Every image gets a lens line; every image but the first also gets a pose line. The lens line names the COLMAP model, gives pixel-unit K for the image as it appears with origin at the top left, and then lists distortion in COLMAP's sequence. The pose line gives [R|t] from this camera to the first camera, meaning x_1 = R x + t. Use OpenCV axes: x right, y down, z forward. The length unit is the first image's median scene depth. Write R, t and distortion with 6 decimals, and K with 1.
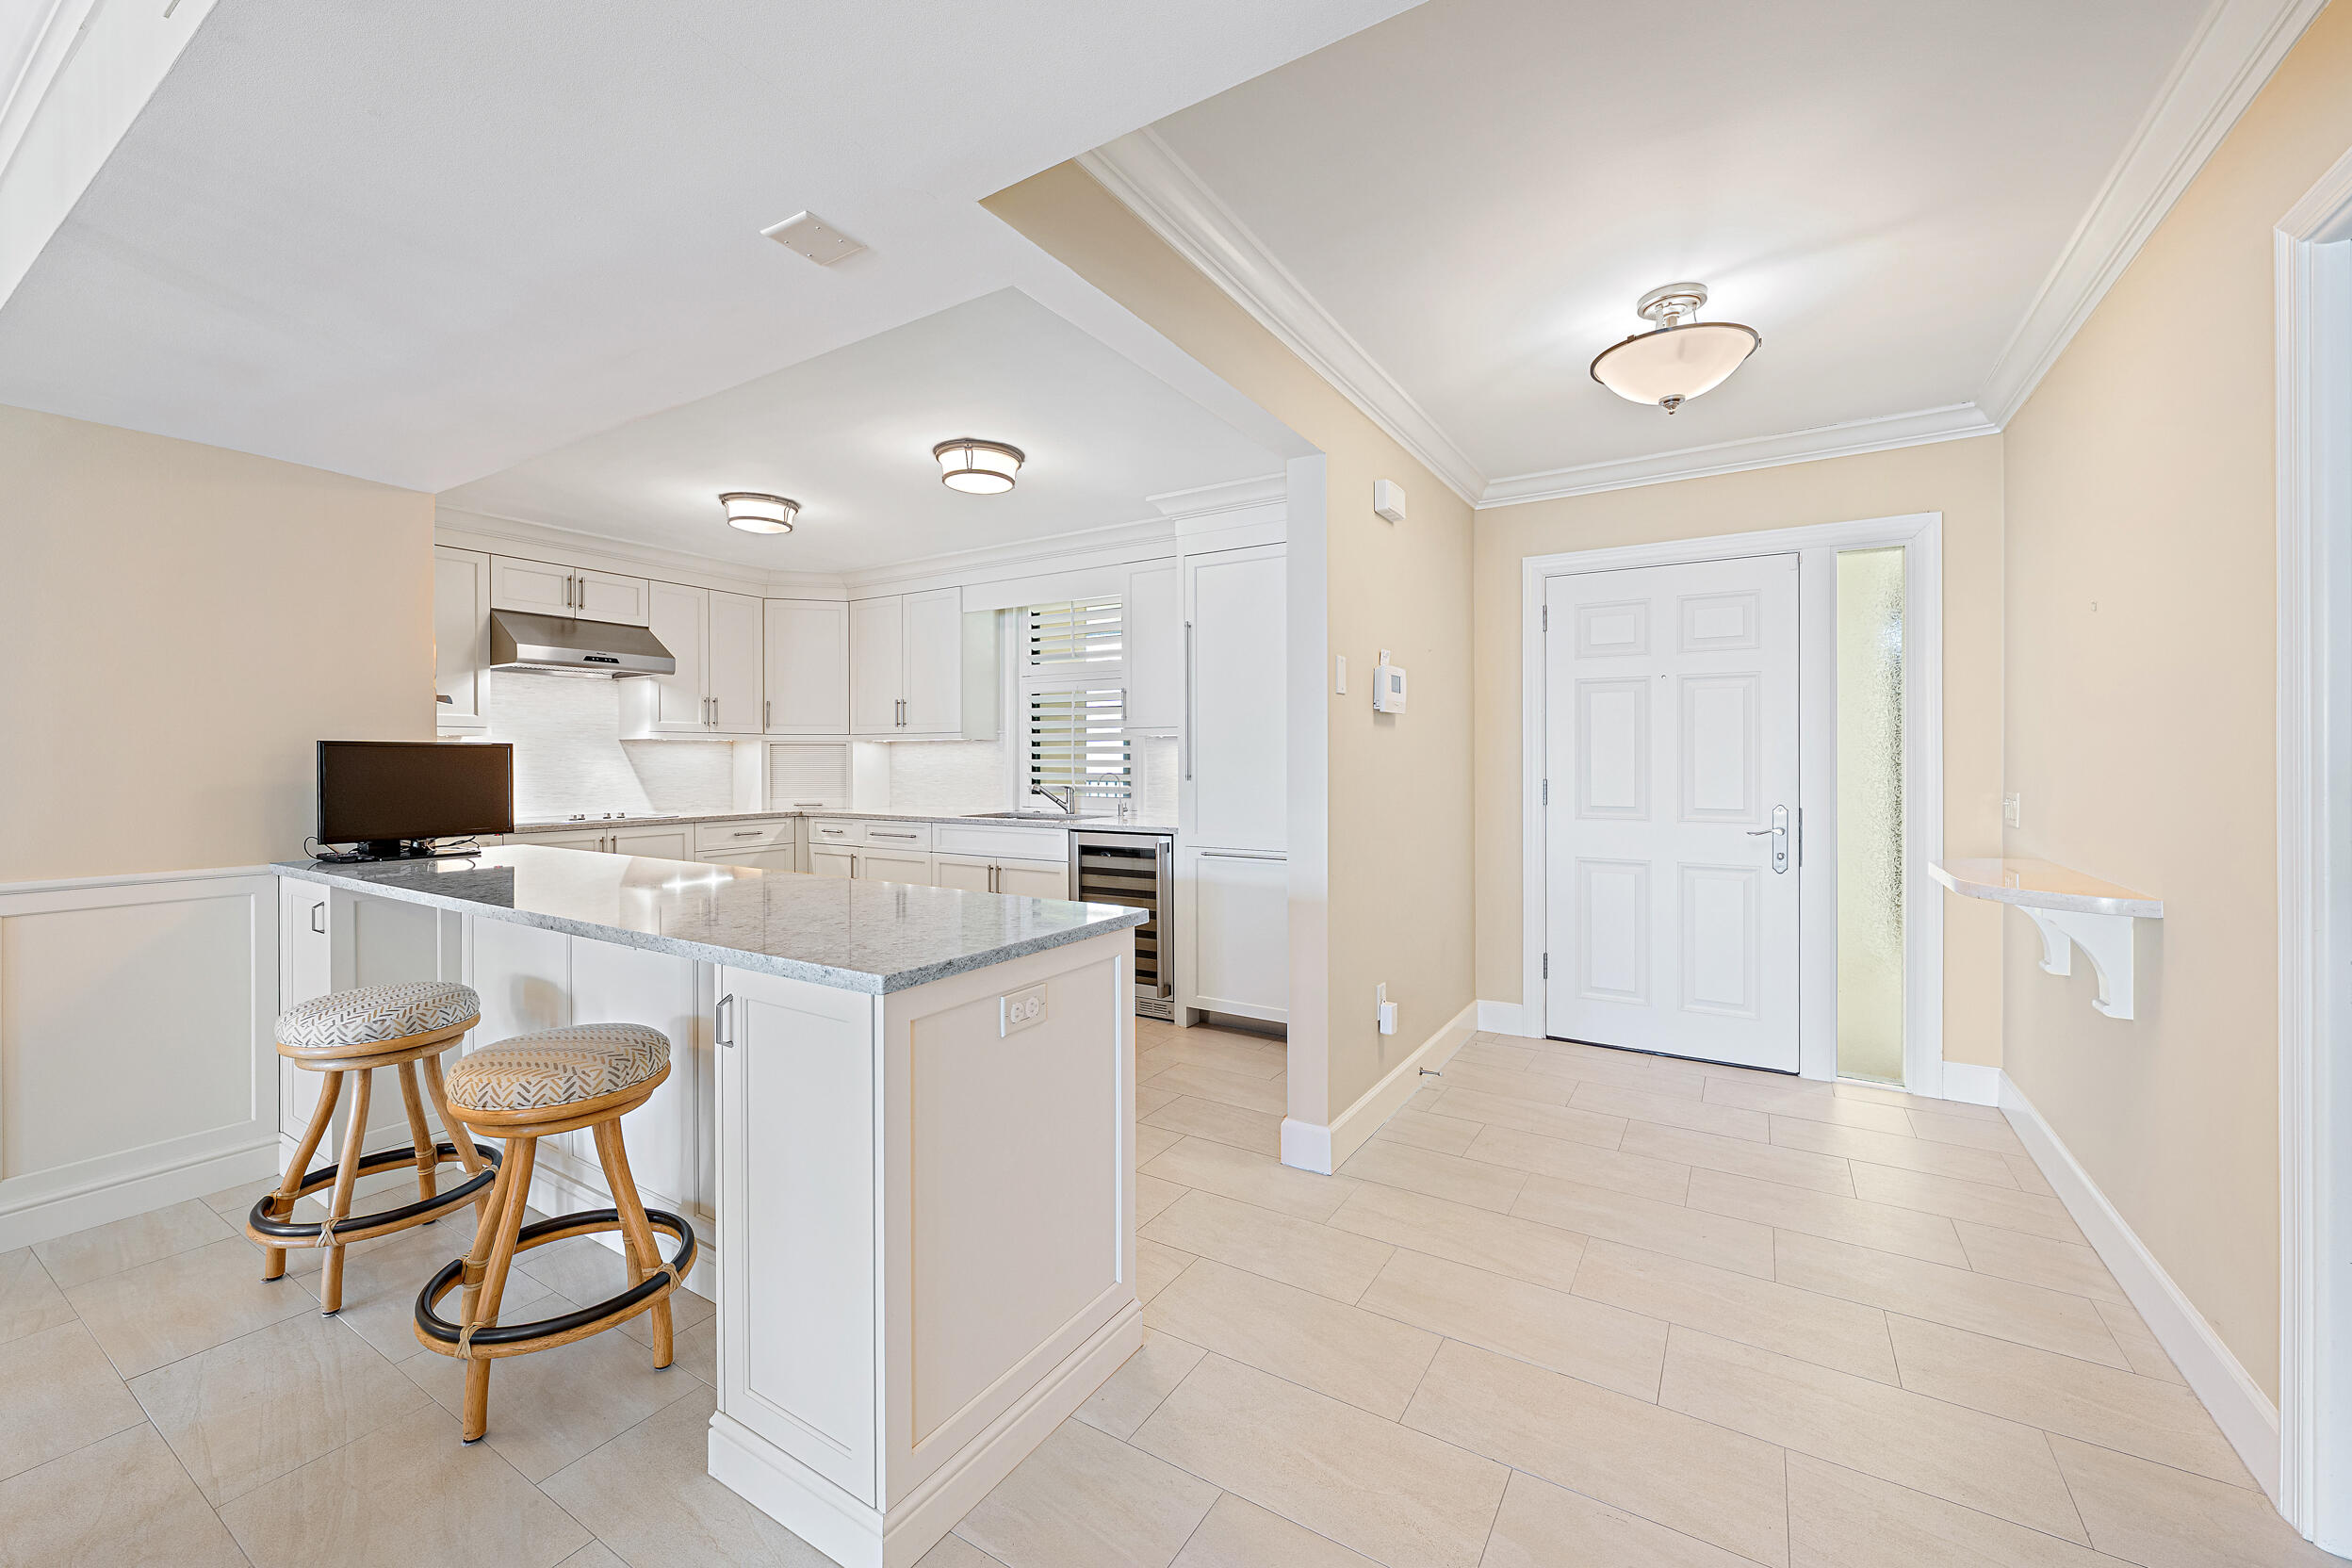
lens RADIAL K [[923.3, 0, 1175.9], [0, 923.3, 767.9], [0, 0, 1]] dist [0.001768, -0.000782]
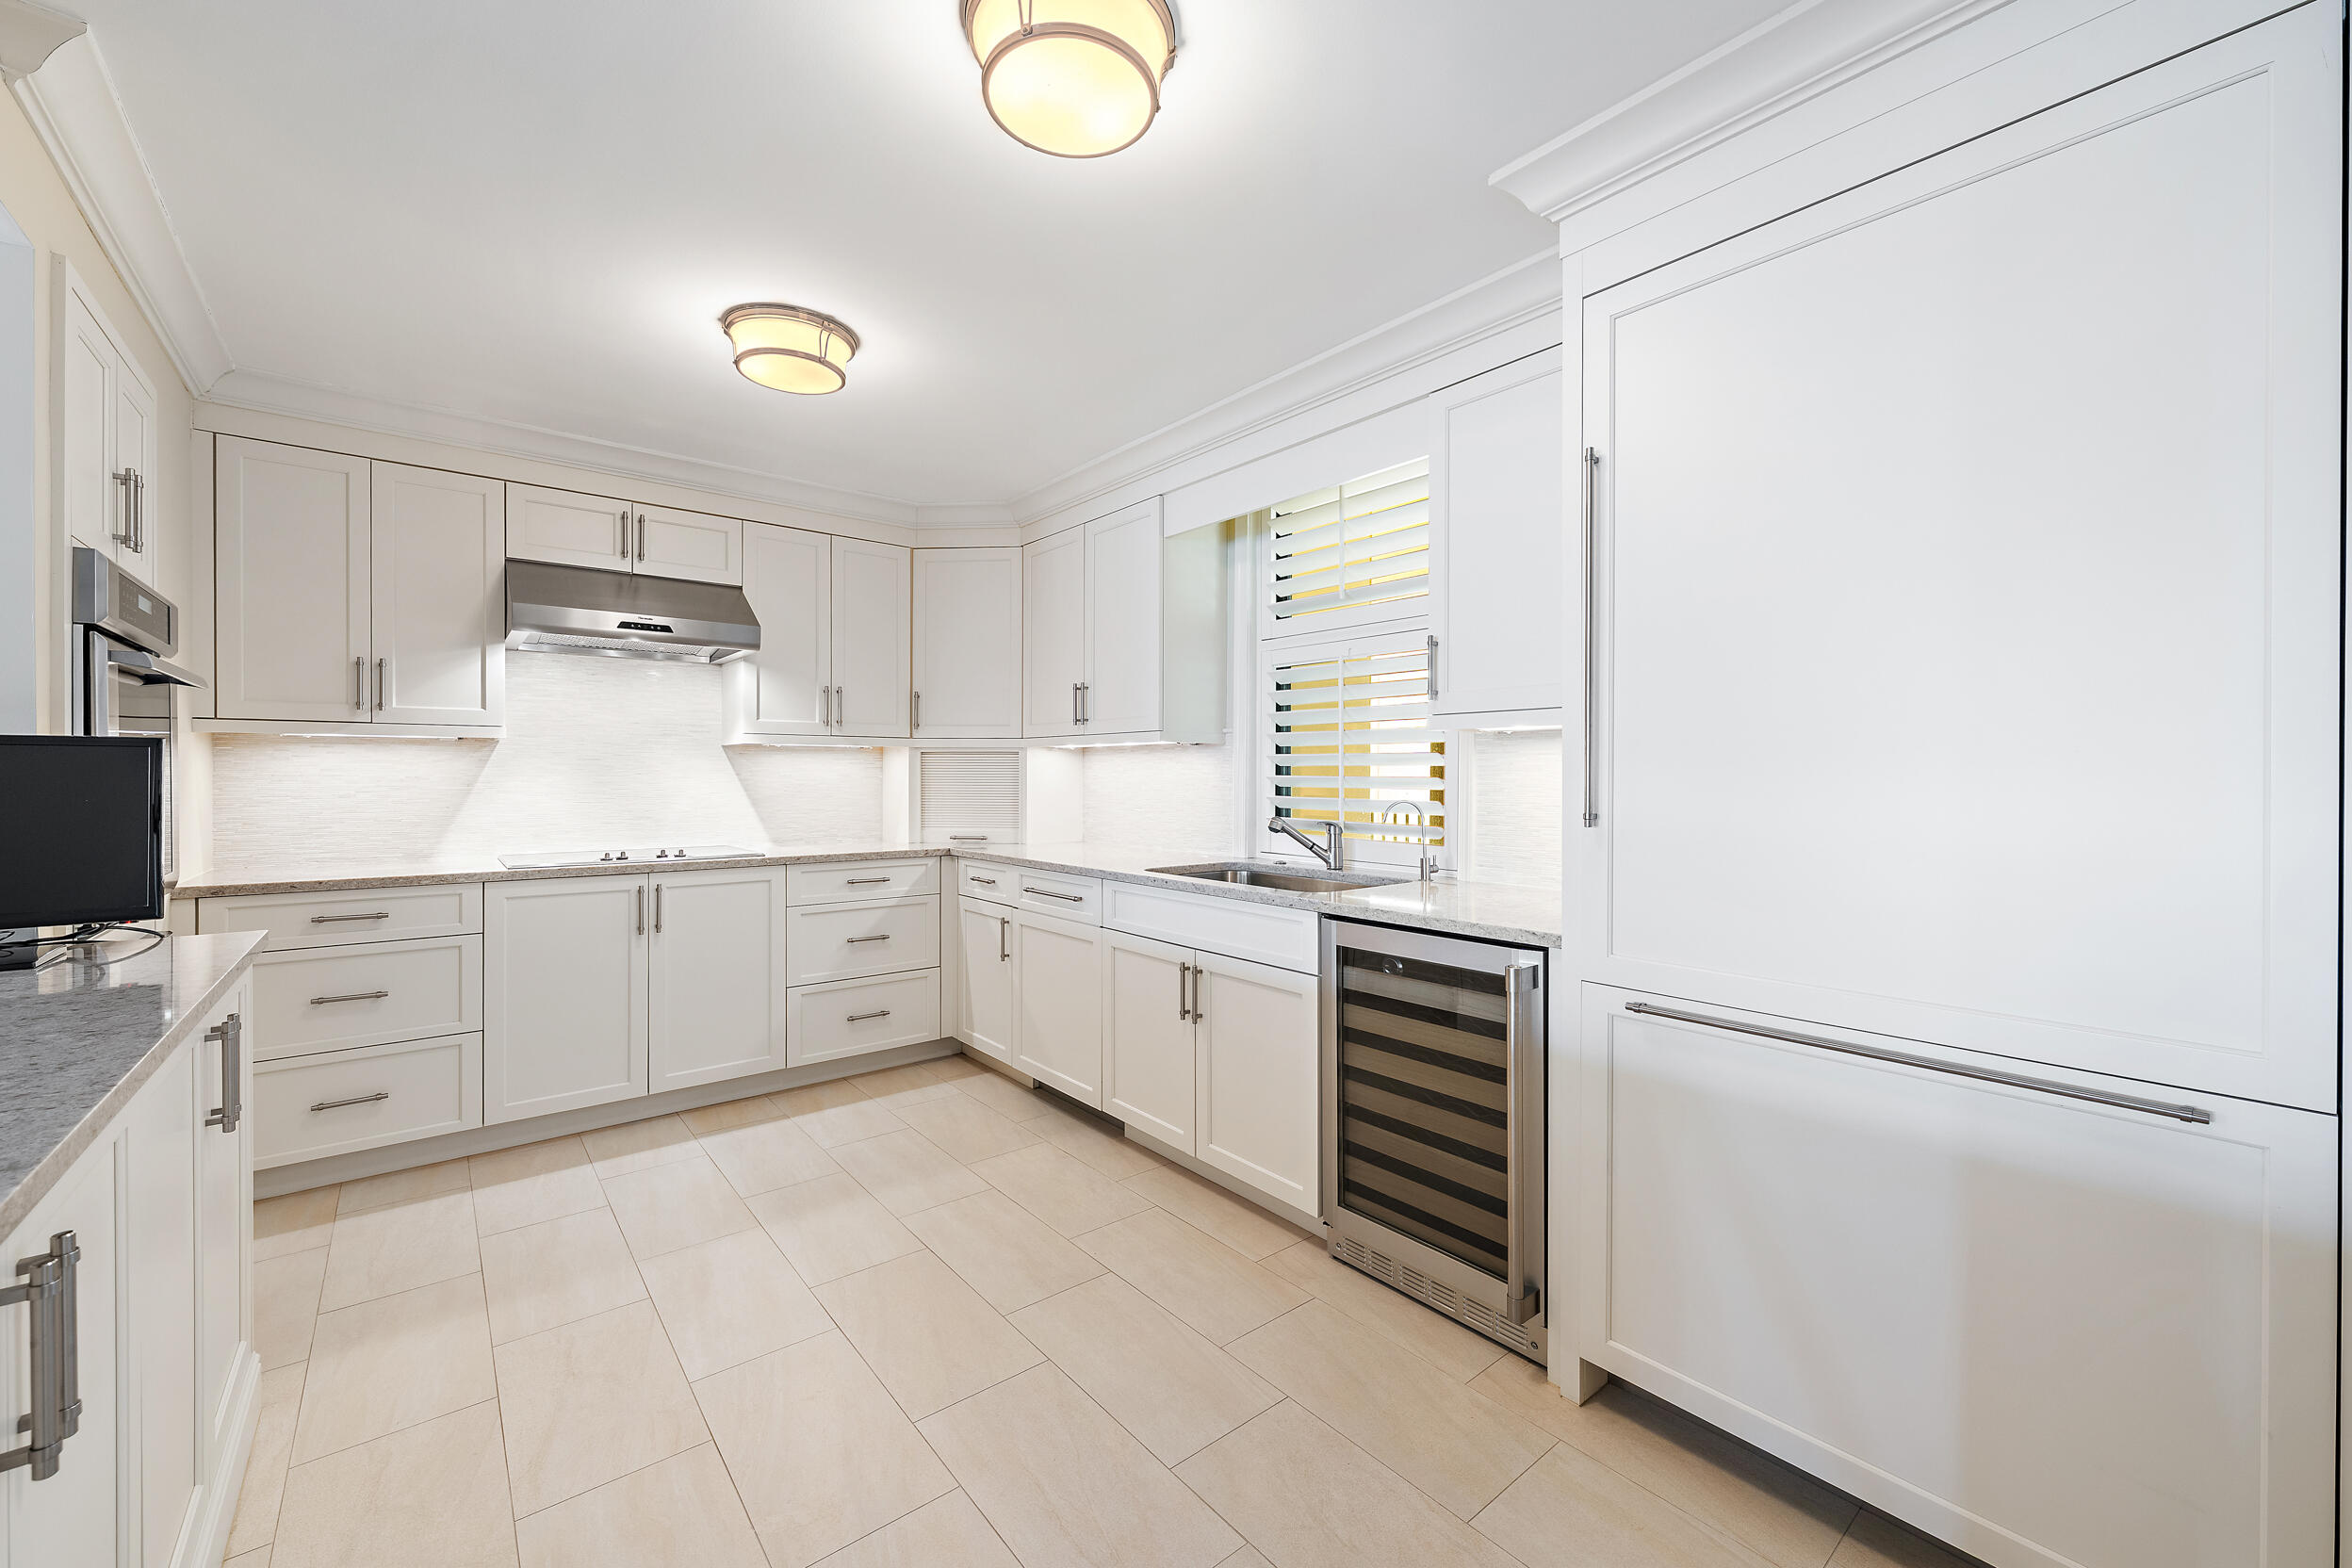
lens RADIAL K [[923.3, 0, 1187.3], [0, 923.3, 784.2], [0, 0, 1]] dist [0.001768, -0.000782]
pose [[0.951491, 0.006826, -0.307600, -0.025931], [-0.007229, 0.999974, -0.000168, -0.002874], [0.307590, 0.002383, 0.951516, 0.437521]]
